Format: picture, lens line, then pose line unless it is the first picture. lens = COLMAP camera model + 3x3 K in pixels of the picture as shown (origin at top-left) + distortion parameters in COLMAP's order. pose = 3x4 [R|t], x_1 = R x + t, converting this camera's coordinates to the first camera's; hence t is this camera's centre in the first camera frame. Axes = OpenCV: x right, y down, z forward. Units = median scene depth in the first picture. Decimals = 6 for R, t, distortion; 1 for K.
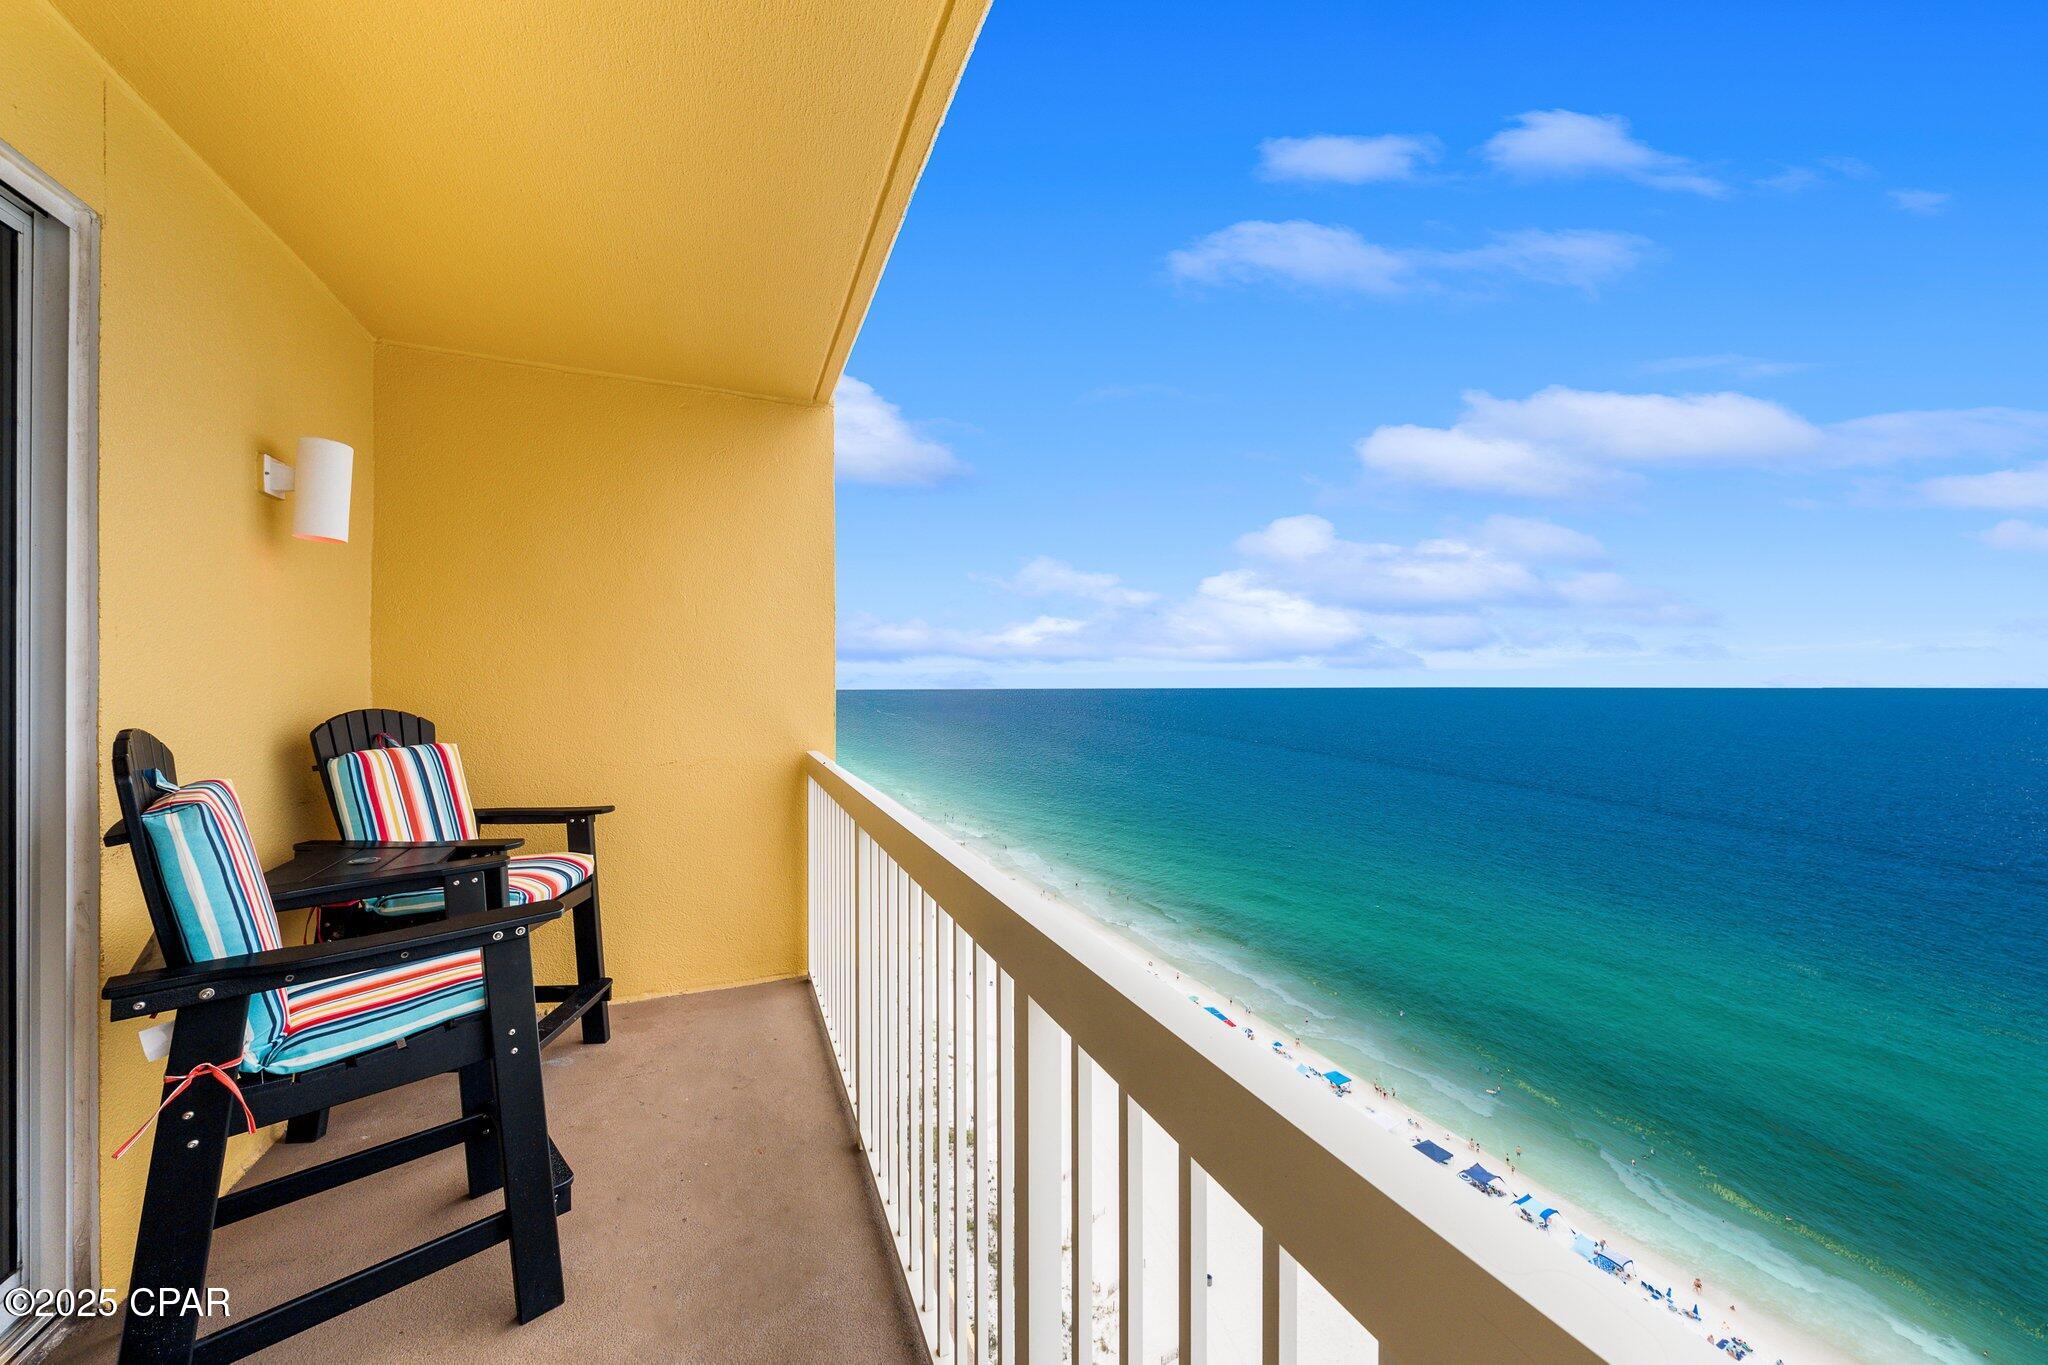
lens RADIAL K [[697.8, 0, 1024.0], [0, 697.8, 682.5], [0, 0, 1]] dist [-0.000037, -0.000052]
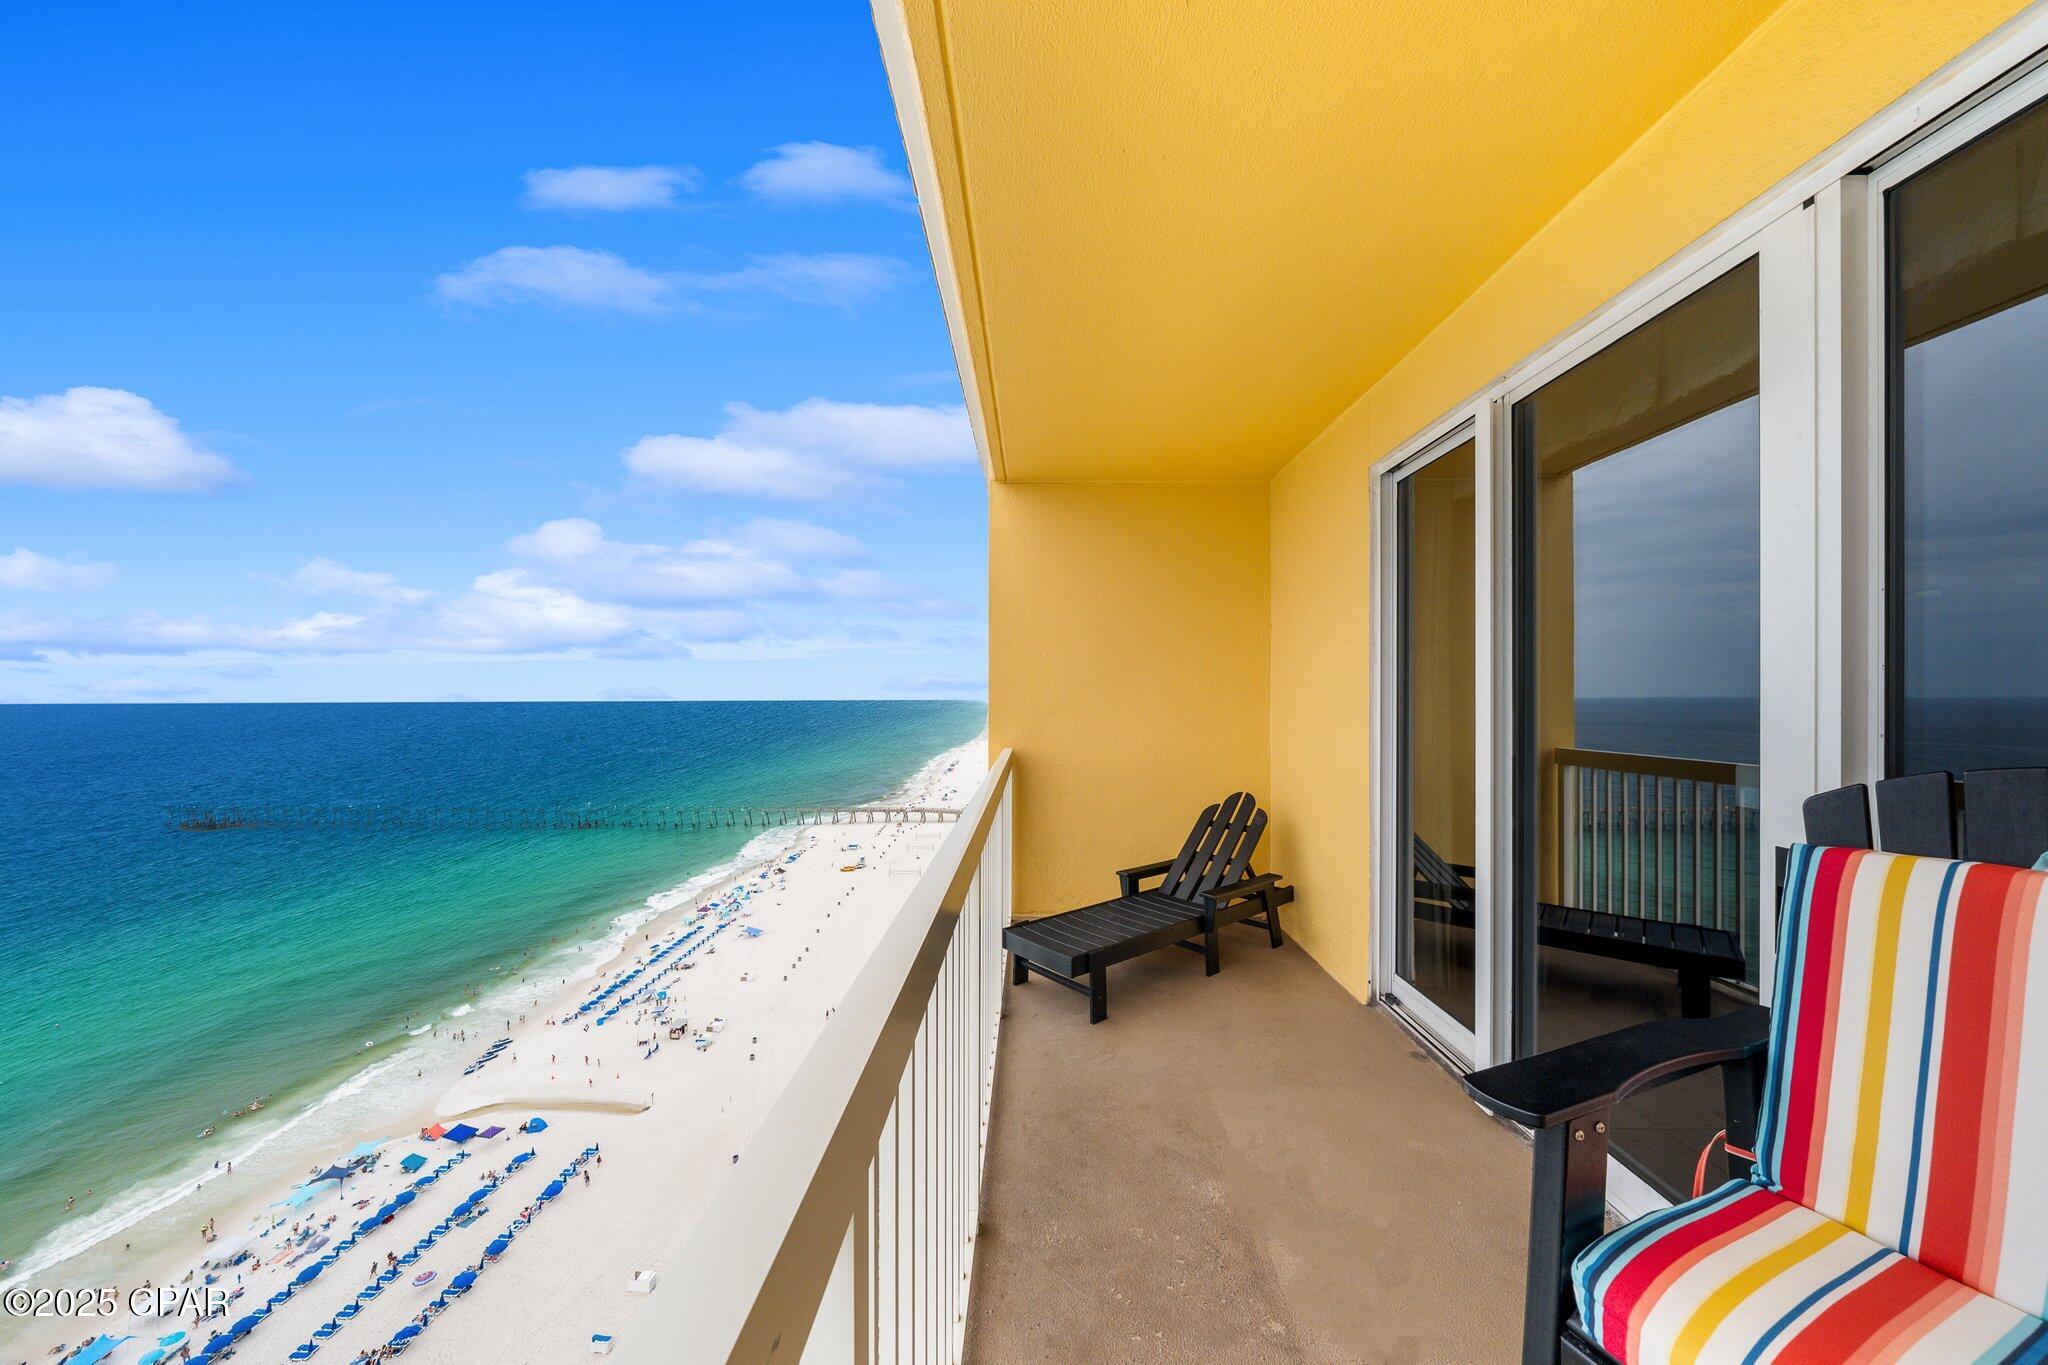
lens RADIAL K [[697.8, 0, 1024.0], [0, 697.8, 682.5], [0, 0, 1]] dist [-0.000037, -0.000052]
pose [[0.999977, -0.004493, 0.005061, 1.094987], [0.004434, 0.999922, 0.011676, 0.006627], [-0.005113, -0.011653, 0.999919, -0.094546]]
